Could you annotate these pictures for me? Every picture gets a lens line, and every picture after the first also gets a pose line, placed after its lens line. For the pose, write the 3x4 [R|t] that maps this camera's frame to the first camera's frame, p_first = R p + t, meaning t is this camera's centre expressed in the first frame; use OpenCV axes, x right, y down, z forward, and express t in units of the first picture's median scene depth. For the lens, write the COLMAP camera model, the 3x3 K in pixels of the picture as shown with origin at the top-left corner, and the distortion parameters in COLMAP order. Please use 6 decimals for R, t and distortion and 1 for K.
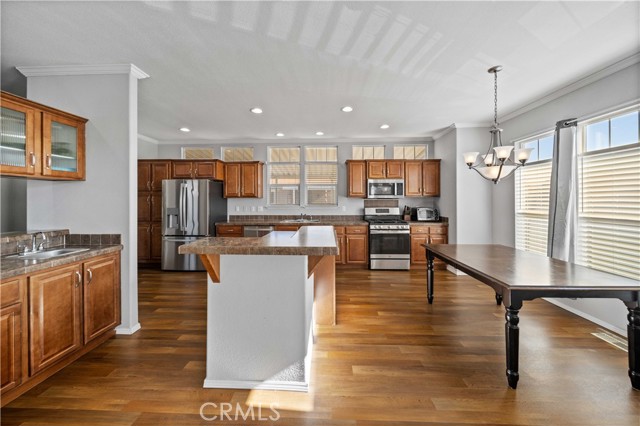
lens RADIAL K [[227.2, 0, 318.9], [0, 227.2, 198.7], [0, 0, 1]] dist [-0.000273, -0.000240]
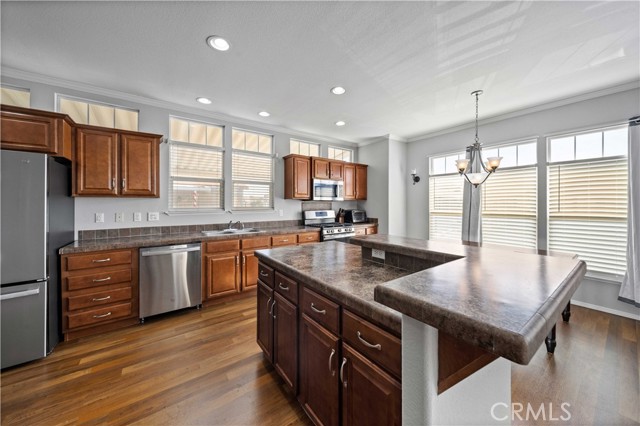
lens RADIAL K [[225.6, 0, 320.2], [0, 225.6, 203.8], [0, 0, 1]] dist [-0.000613, -0.000110]
pose [[0.785754, 0.001491, 0.618538, -0.334164], [-0.003558, 0.999991, 0.002109, 0.010483], [-0.618530, -0.003858, 0.785752, 0.311257]]
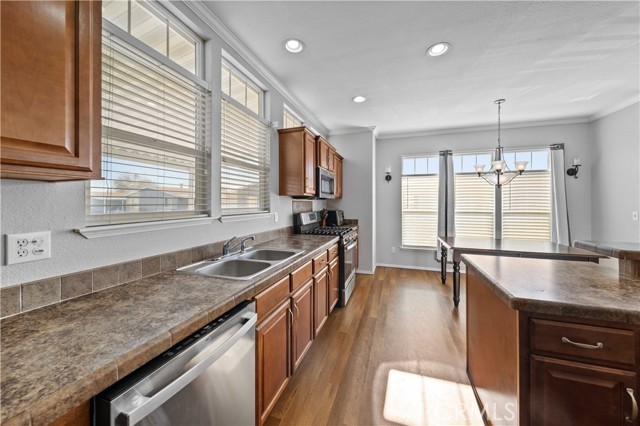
lens RADIAL K [[230.8, 0, 320.2], [0, 230.8, 203.0], [0, 0, 1]] dist [-0.000743, -0.000138]
pose [[0.281304, 0.002055, 0.959617, -0.431127], [-0.005053, 0.999987, -0.000660, 0.013771], [-0.959606, -0.004663, 0.281310, 0.881359]]
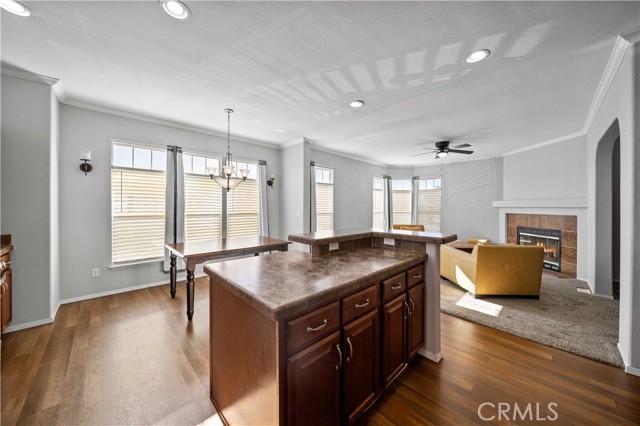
lens RADIAL K [[225.8, 0, 318.7], [0, 225.8, 206.1], [0, 0, 1]] dist [-0.000845, -0.000323]
pose [[-0.721965, -0.002165, 0.691926, -0.323285], [-0.005240, 0.999984, -0.002338, 0.012682], [-0.691910, -0.005314, -0.721965, 0.884740]]
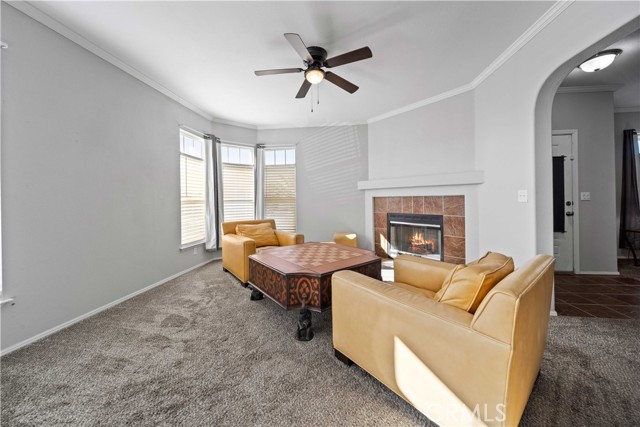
lens RADIAL K [[230.5, 0, 319.8], [0, 230.5, 195.2], [0, 0, 1]] dist [-0.000864, -0.000153]
pose [[-0.996594, 0.013172, 0.081406, -0.043994], [0.011699, 0.999760, -0.018546, 0.054516], [-0.081631, -0.017531, -0.996508, 0.218858]]
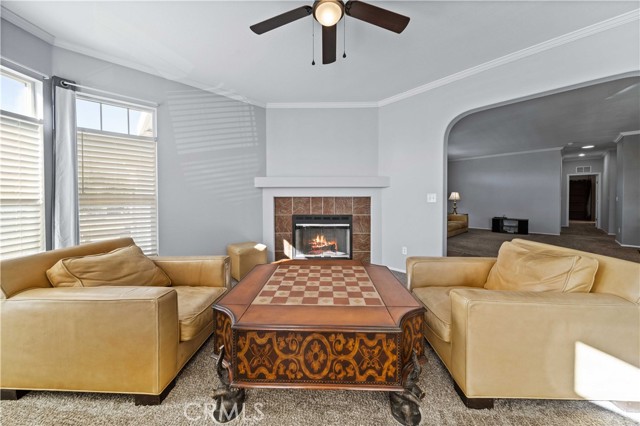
lens RADIAL K [[227.8, 0, 321.5], [0, 227.8, 200.3], [0, 0, 1]] dist [-0.000428, -0.000109]
pose [[-0.705033, 0.007490, -0.709135, 0.291788], [0.001812, 0.999960, 0.008759, 0.051874], [0.709172, 0.004890, -0.705018, -0.096457]]
